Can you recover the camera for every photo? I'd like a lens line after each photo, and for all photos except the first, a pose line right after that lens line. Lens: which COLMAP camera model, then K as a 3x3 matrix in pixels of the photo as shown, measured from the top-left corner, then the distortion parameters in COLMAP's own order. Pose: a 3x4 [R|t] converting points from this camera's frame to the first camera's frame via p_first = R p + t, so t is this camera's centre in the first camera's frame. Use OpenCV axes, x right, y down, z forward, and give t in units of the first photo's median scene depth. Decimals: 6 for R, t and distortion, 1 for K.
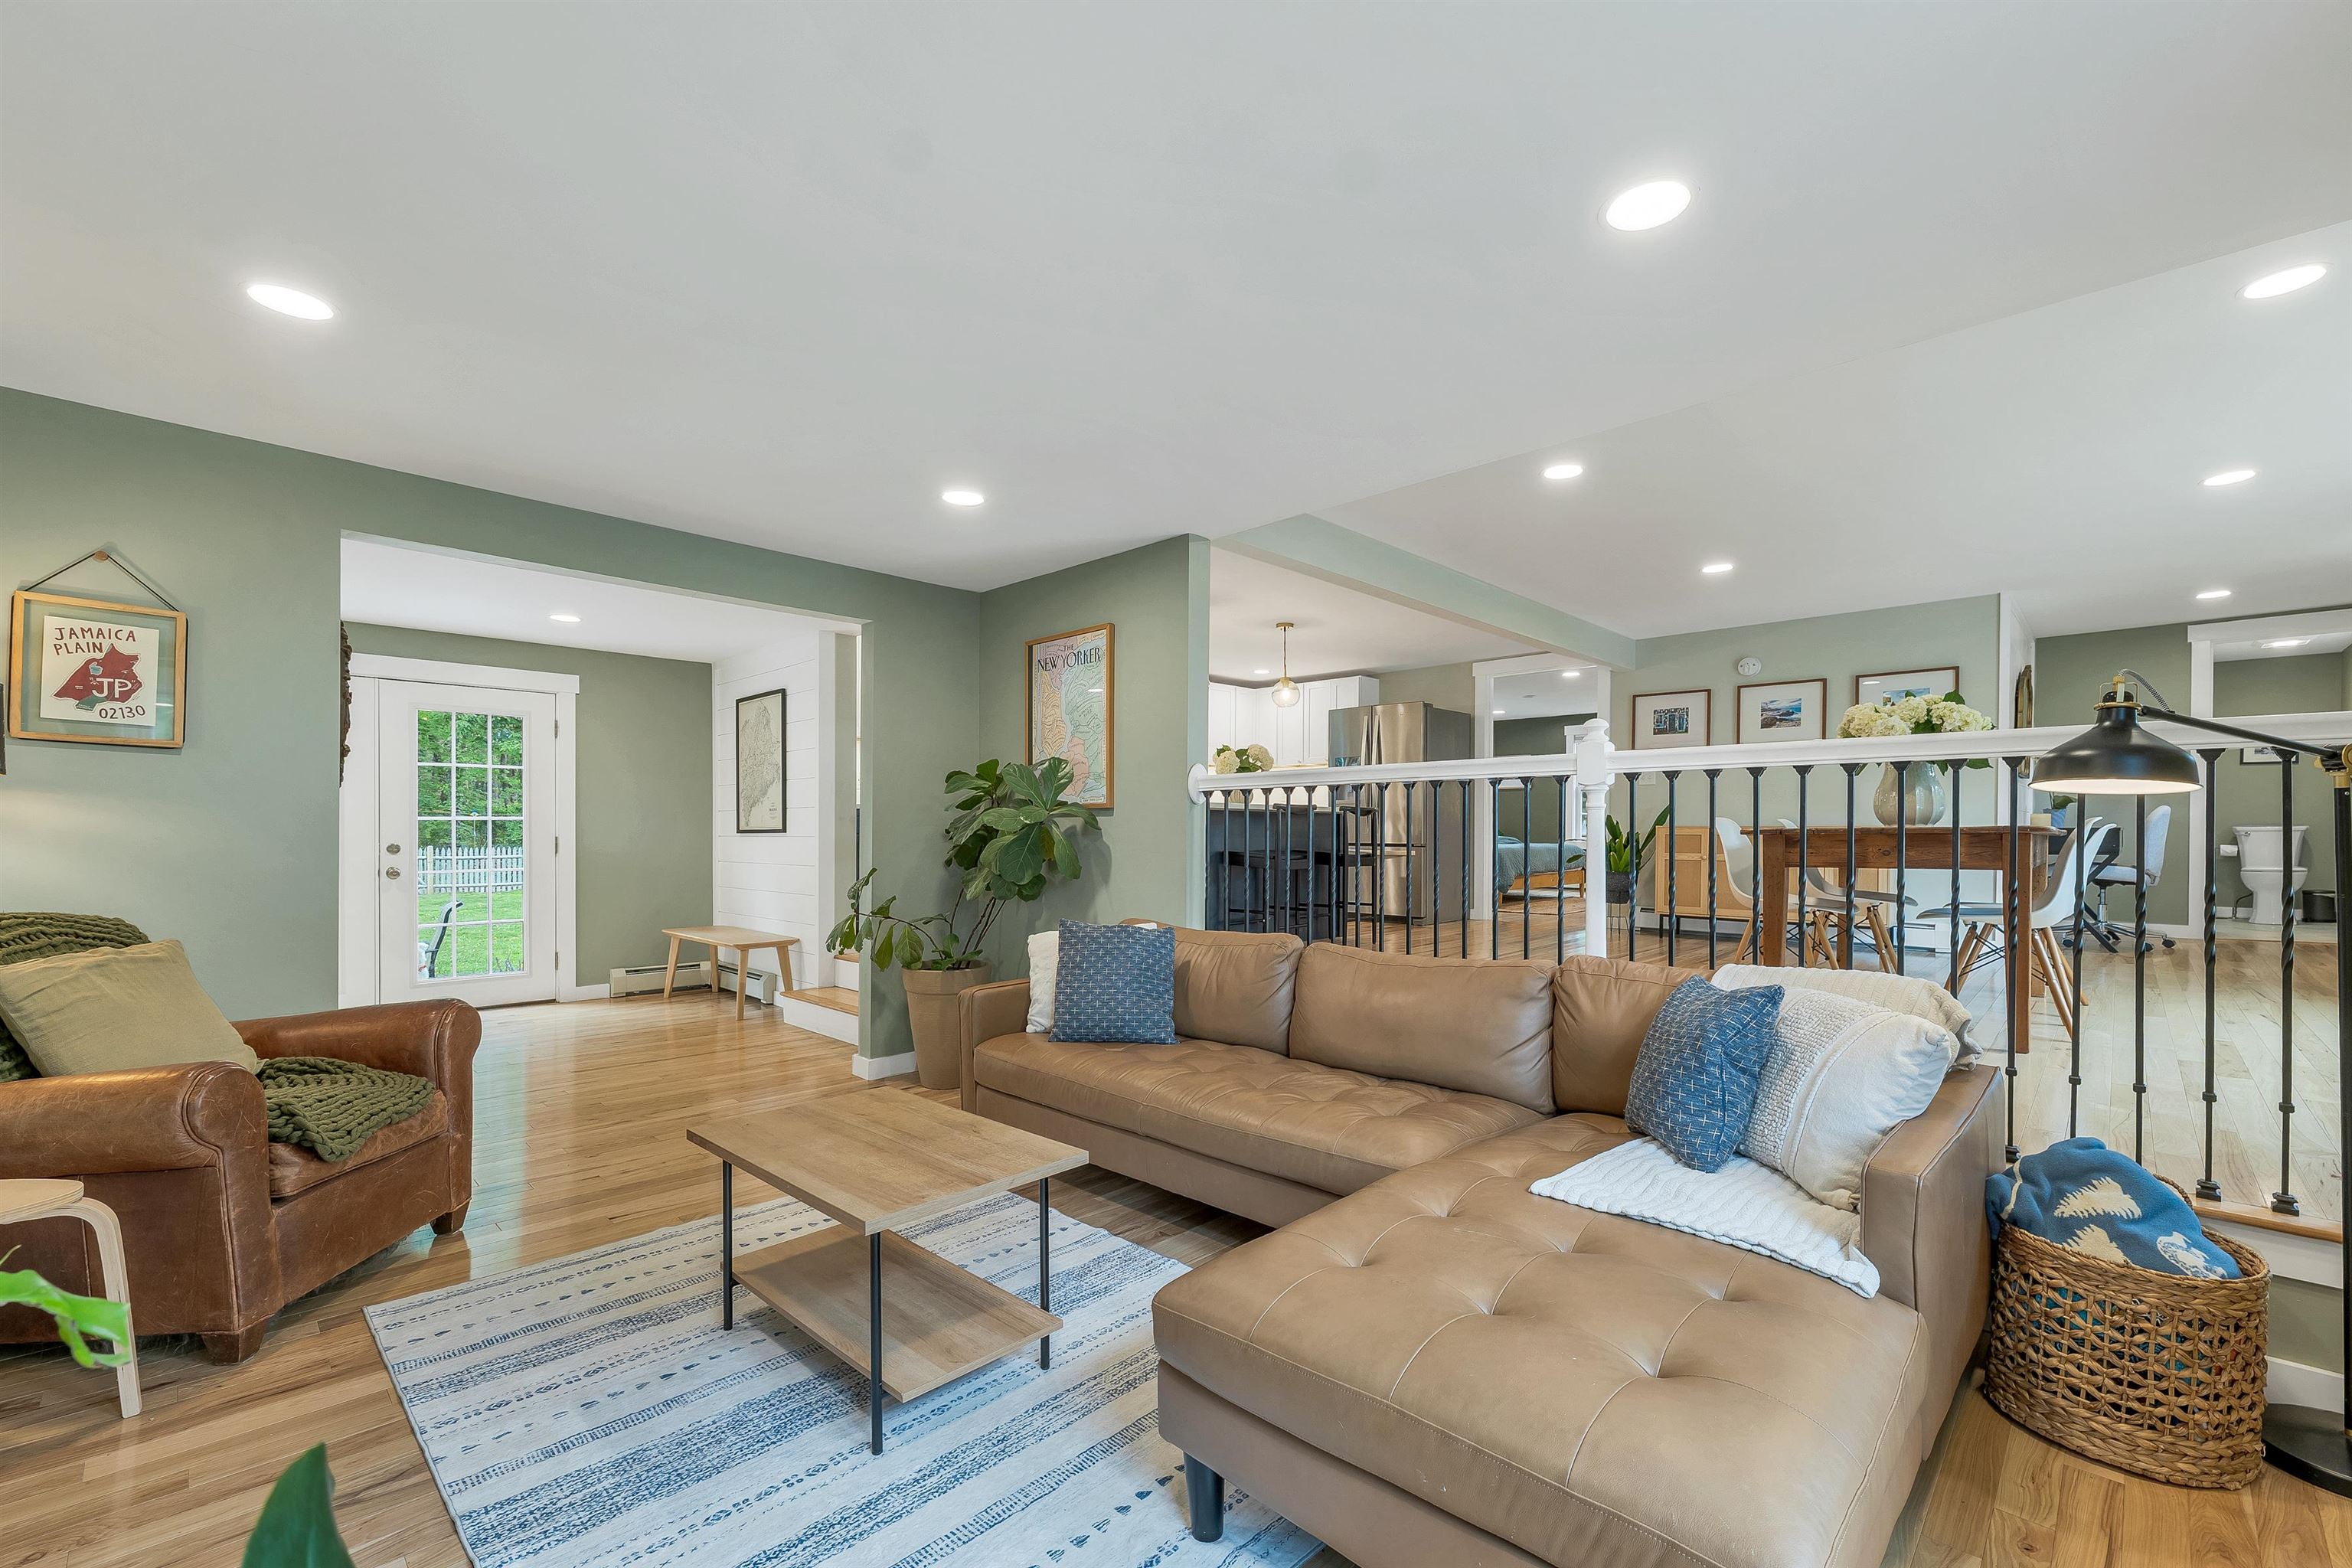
lens RADIAL K [[992.0, 0, 1179.2], [0, 992.0, 836.0], [0, 0, 1]] dist [-0.001625, 0.000011]
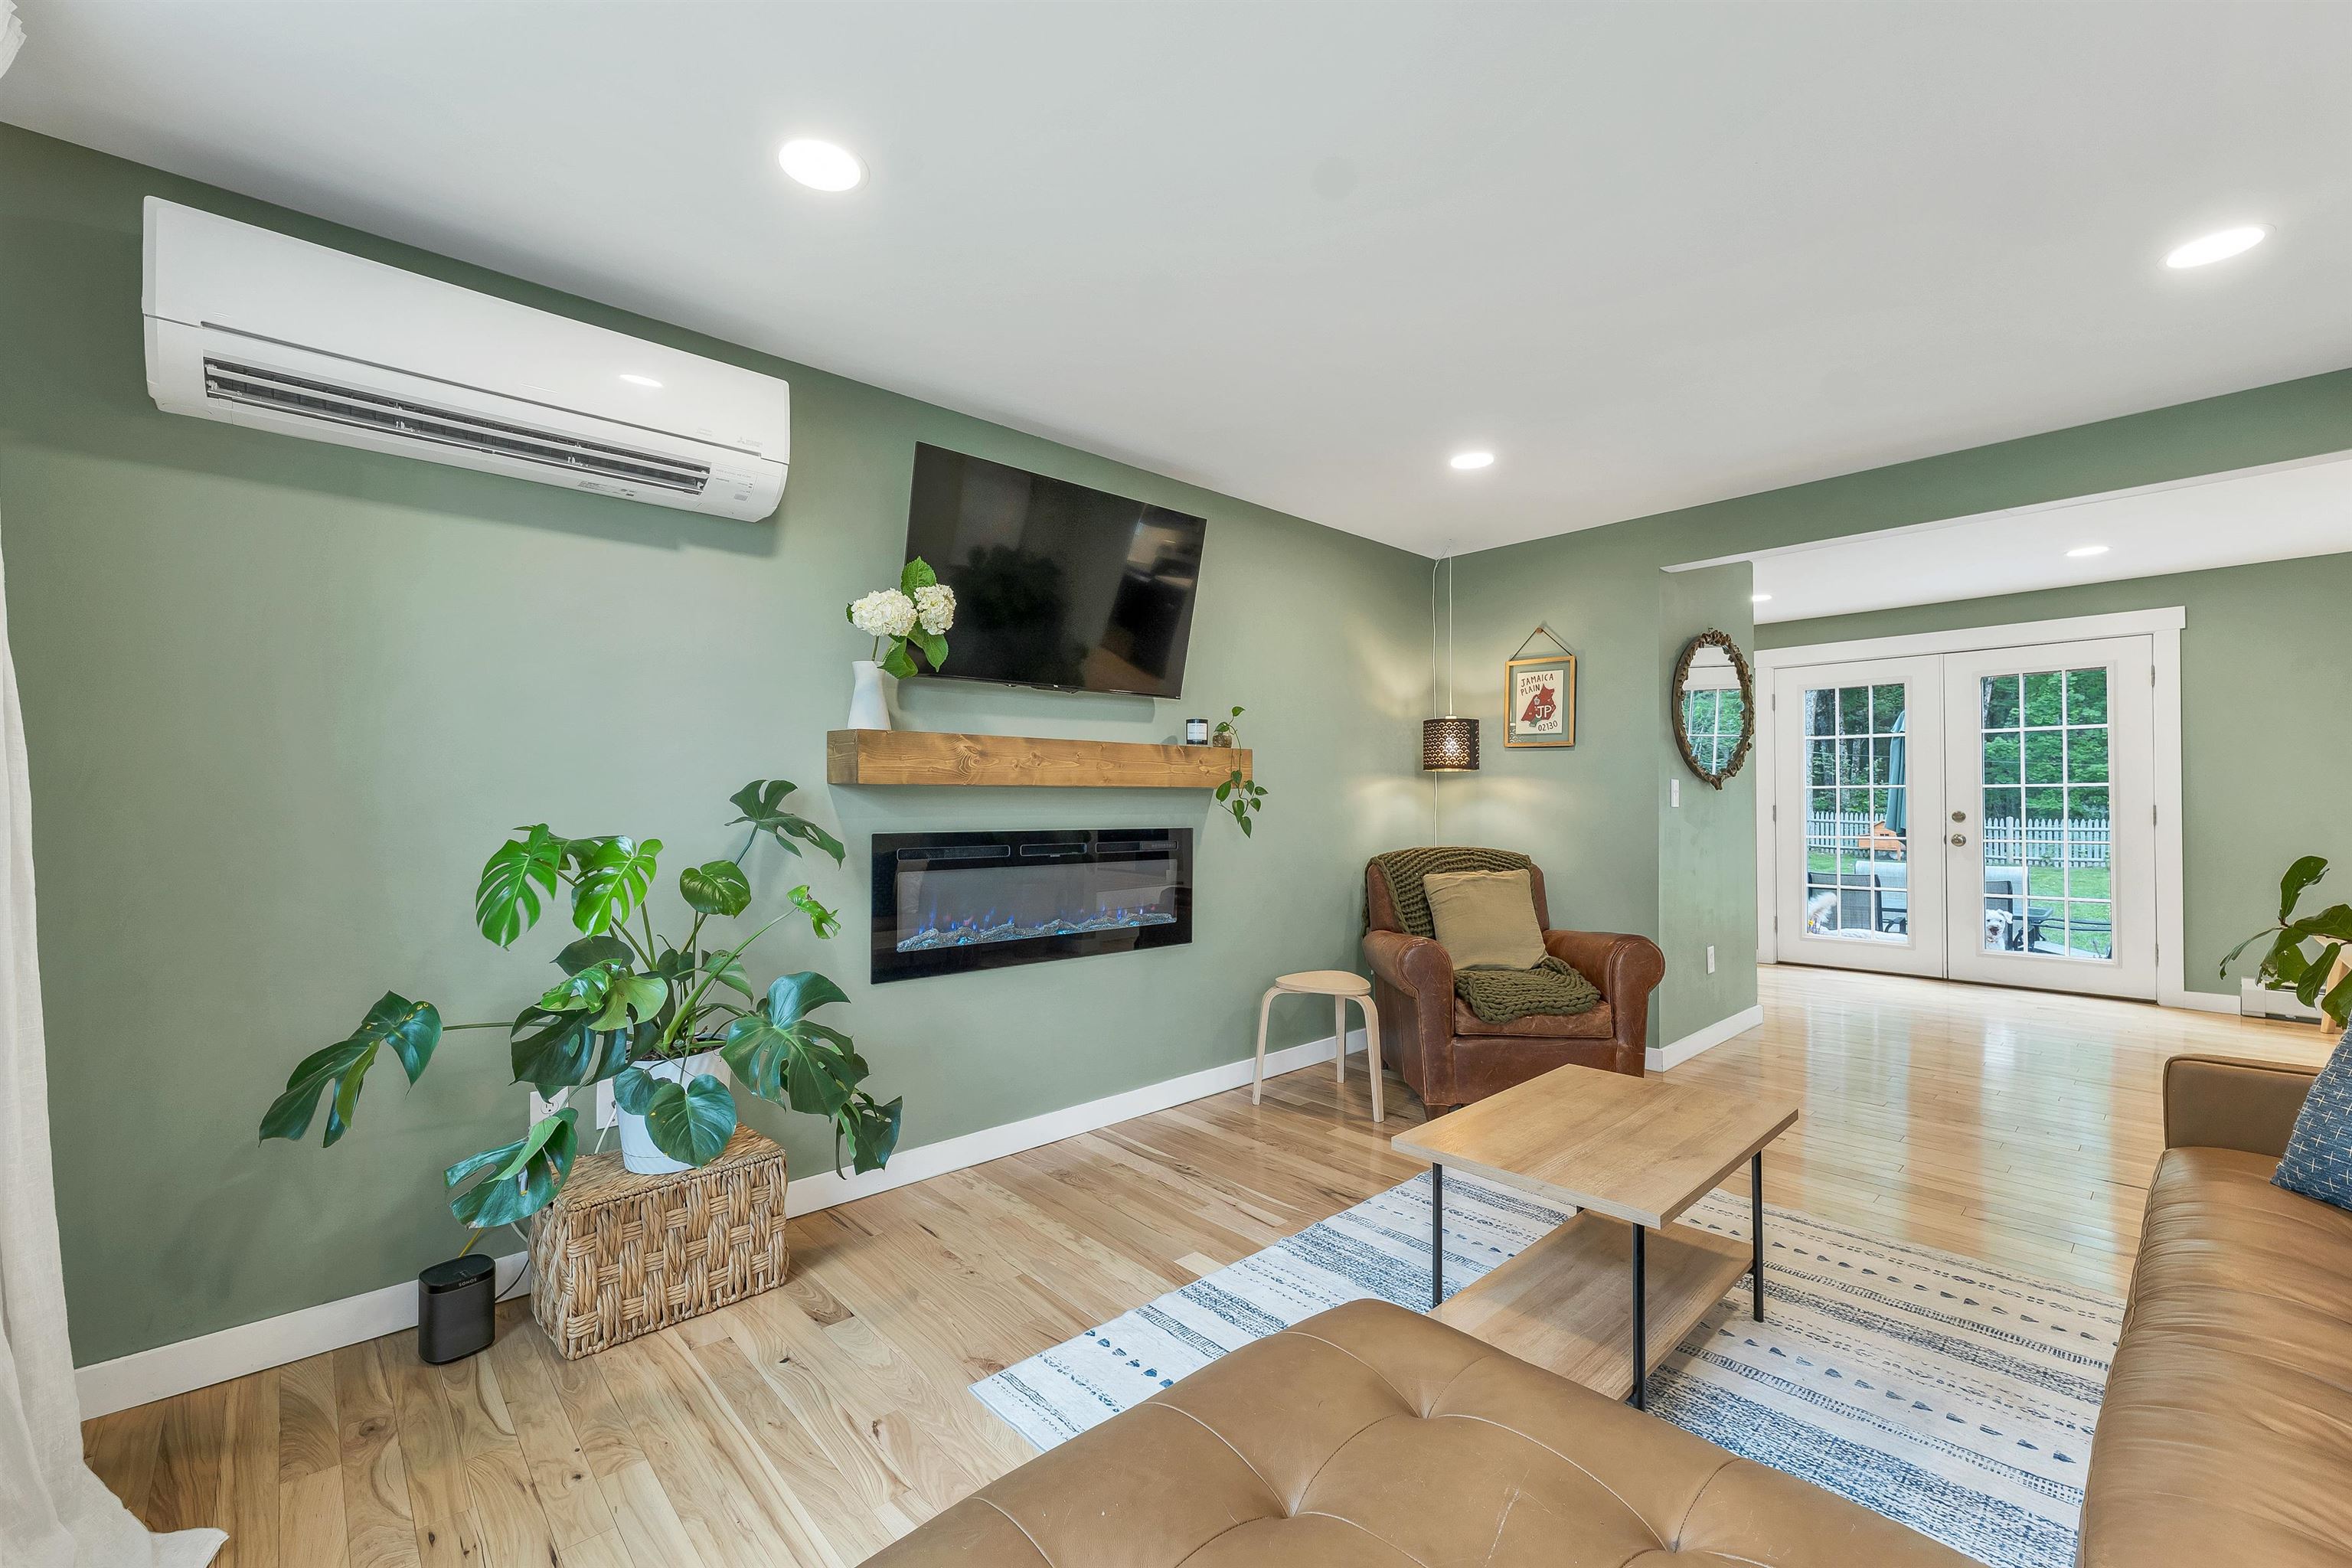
lens RADIAL K [[965.1, 0, 1176.0], [0, 965.1, 784.0], [0, 0, 1]] dist [0.001032, 0.000138]
pose [[-0.064065, -0.021652, -0.997711, 0.519040], [0.000437, 0.999764, -0.021725, 0.001098], [0.997946, -0.001828, -0.064041, 0.513183]]
